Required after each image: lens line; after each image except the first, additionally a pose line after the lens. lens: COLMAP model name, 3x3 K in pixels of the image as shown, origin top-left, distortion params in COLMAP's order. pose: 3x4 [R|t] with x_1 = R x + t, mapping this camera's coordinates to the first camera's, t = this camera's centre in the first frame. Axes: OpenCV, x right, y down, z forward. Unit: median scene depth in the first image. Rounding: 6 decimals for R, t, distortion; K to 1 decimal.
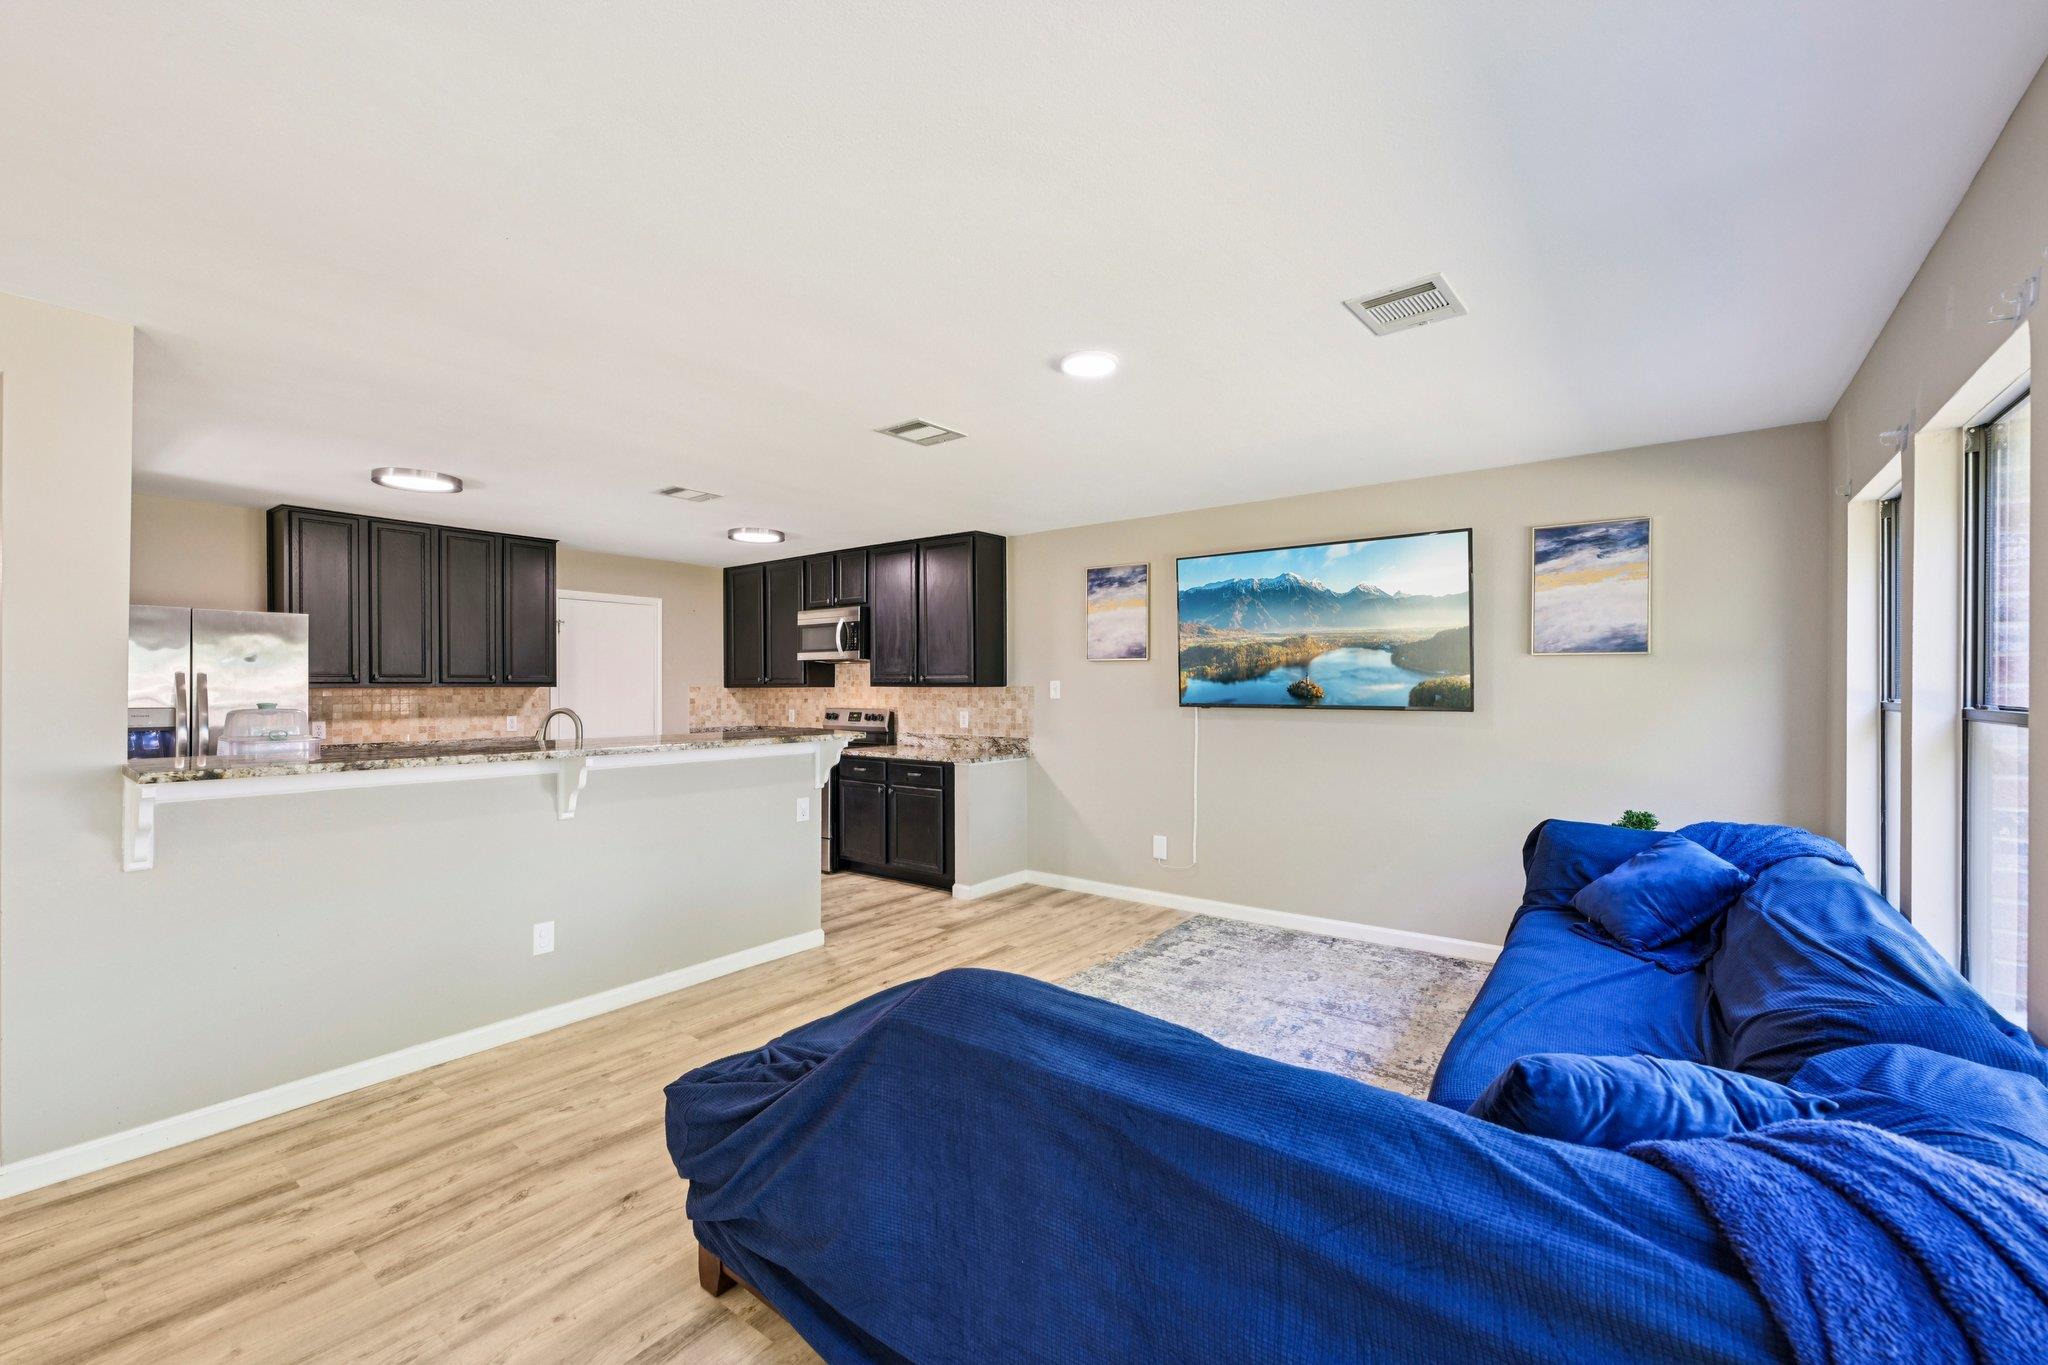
lens RADIAL K [[844.1, 0, 1022.0], [0, 844.1, 687.6], [0, 0, 1]] dist [-0.004113, 0.000797]
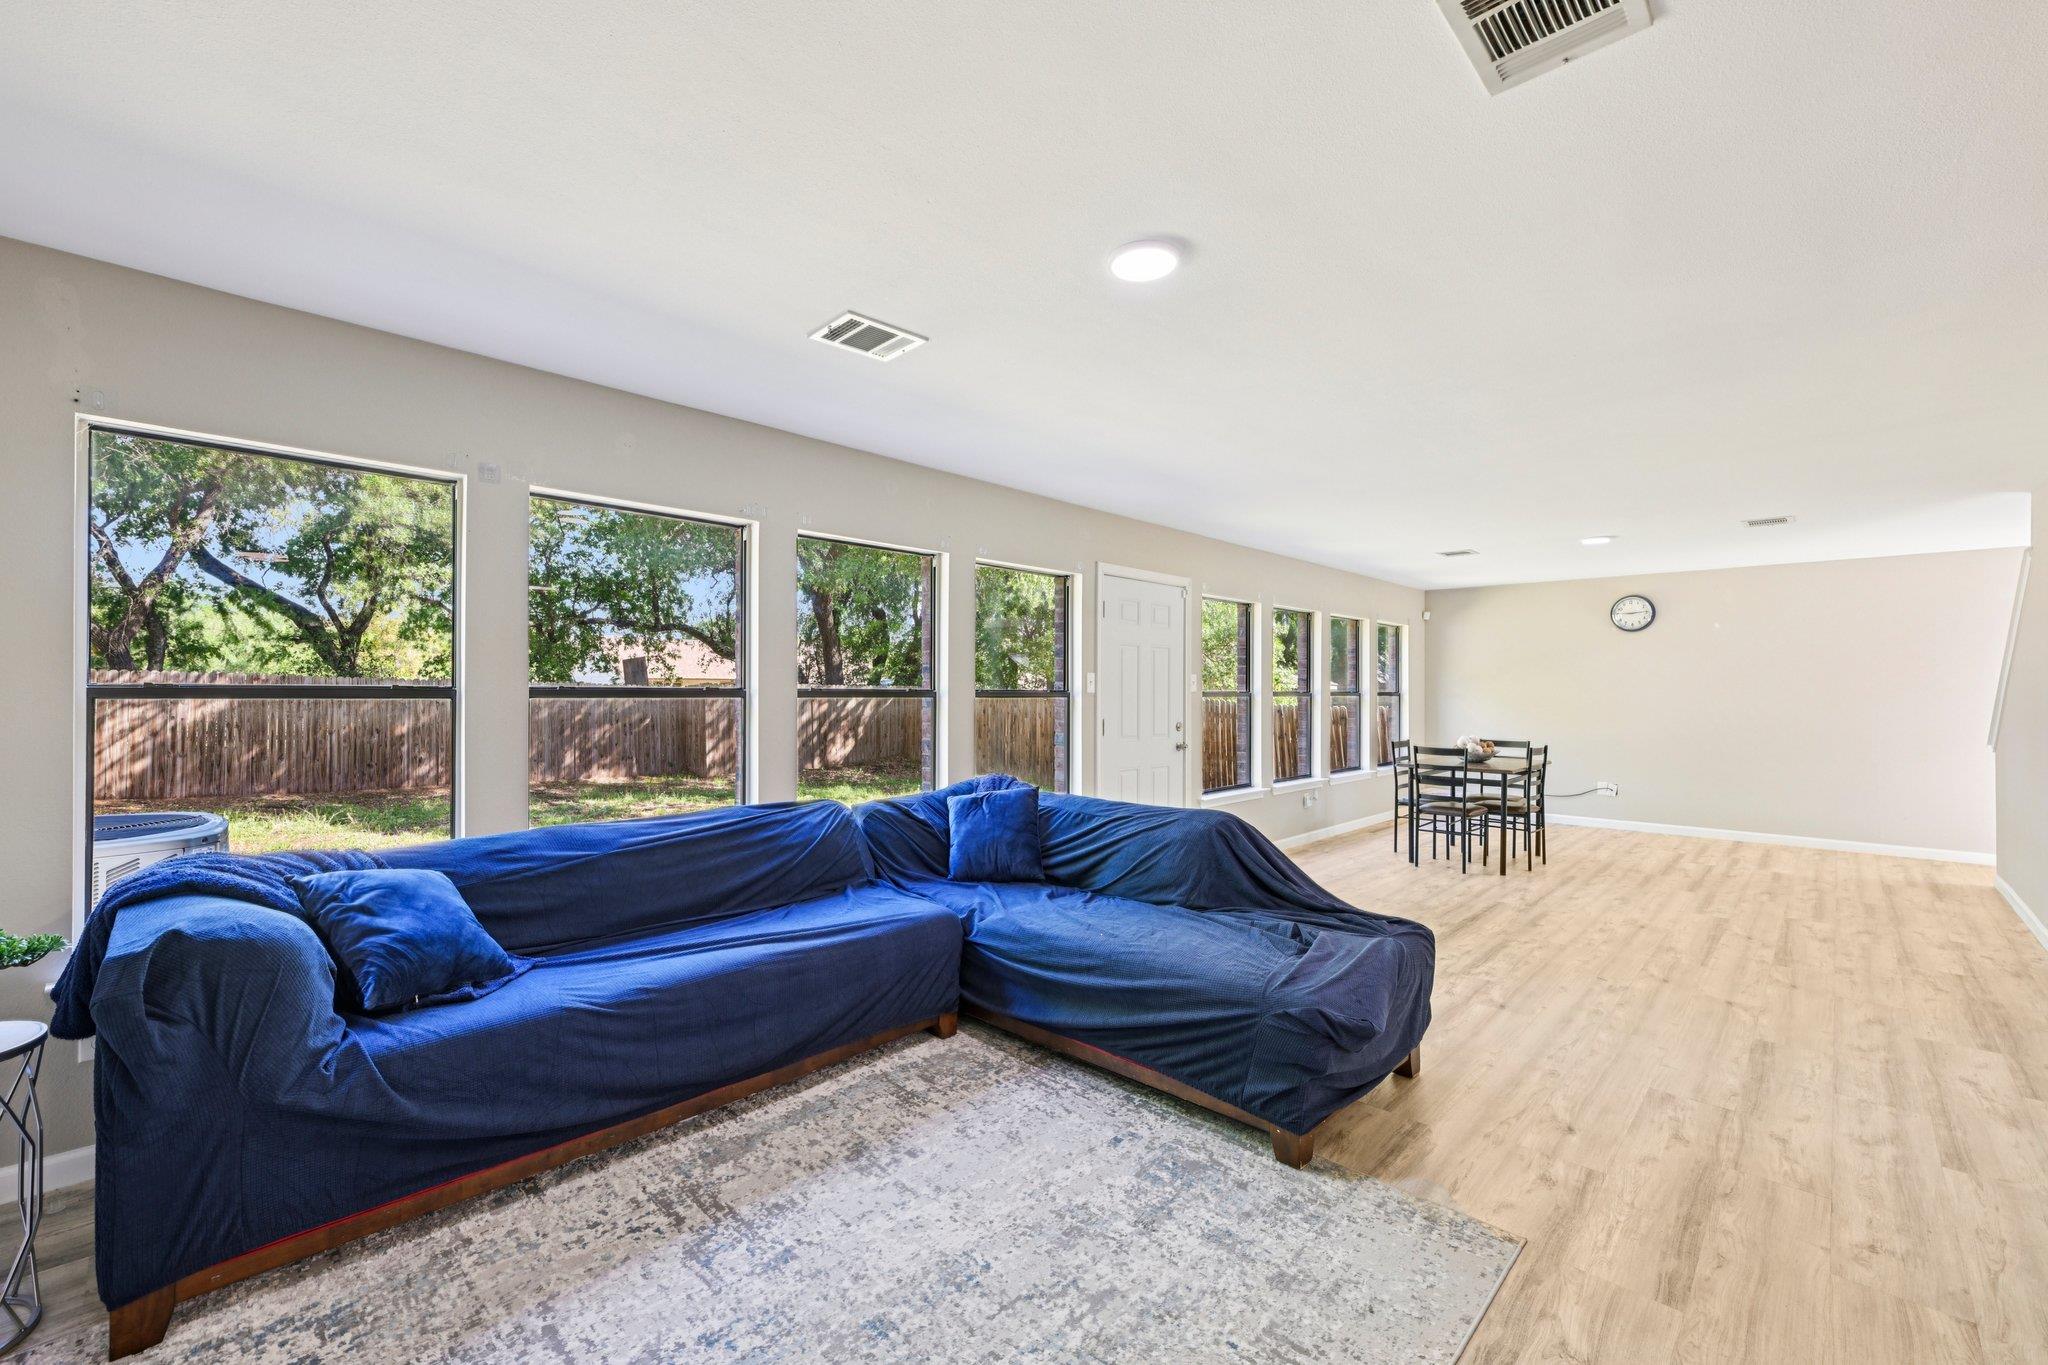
lens RADIAL K [[844.1, 0, 1022.0], [0, 844.1, 687.6], [0, 0, 1]] dist [-0.004113, 0.000797]
pose [[-0.993118, -0.000833, 0.117112, 0.048680], [-0.001311, 0.999991, -0.004006, 0.009869], [-0.117107, -0.004132, -0.993111, 0.863753]]
